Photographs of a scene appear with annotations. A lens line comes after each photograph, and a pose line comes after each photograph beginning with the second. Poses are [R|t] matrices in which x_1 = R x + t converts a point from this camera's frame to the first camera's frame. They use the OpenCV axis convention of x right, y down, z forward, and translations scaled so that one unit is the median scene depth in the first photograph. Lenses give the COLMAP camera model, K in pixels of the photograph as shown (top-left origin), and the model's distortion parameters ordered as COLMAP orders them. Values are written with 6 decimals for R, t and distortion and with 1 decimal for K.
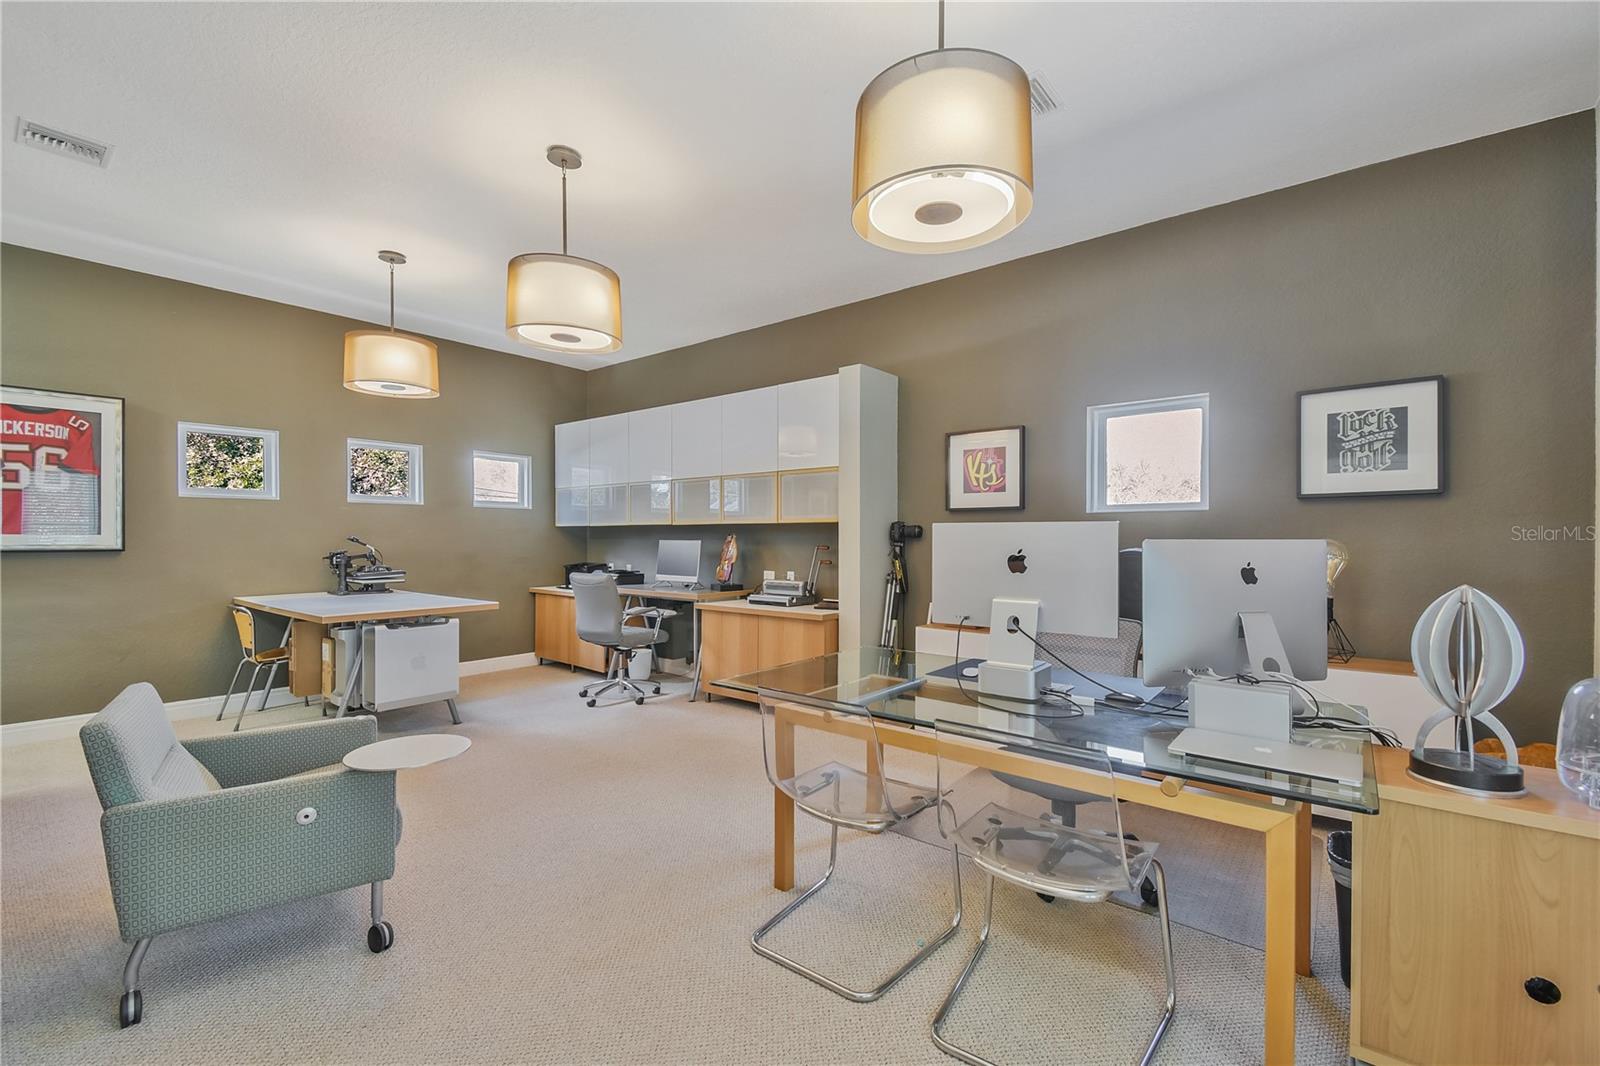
lens RADIAL K [[692.0, 0, 804.4], [0, 692.0, 540.4], [0, 0, 1]] dist [0.001408, -0.000065]
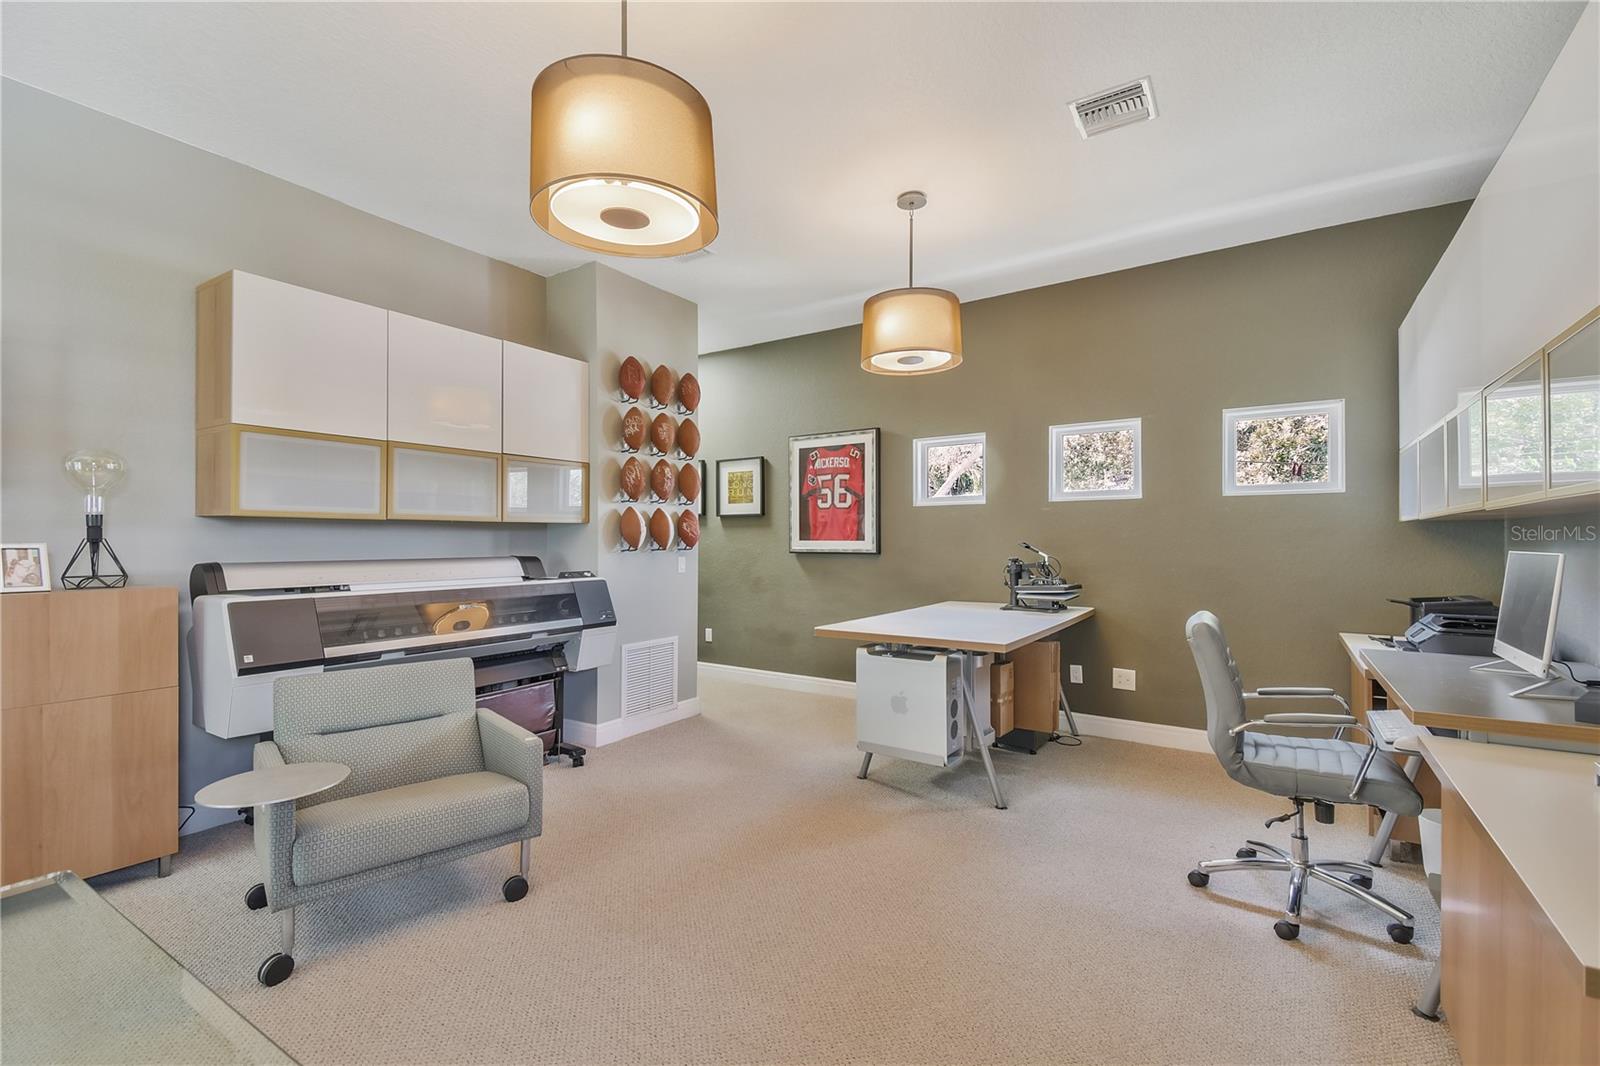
lens RADIAL K [[692.0, 0, 804.4], [0, 692.0, 540.4], [0, 0, 1]] dist [0.001408, -0.000065]
pose [[0.075595, 0.000347, -0.997139, 0.212335], [0.001752, 0.999998, 0.000481, -0.010012], [0.997137, -0.001783, 0.075594, 0.817324]]
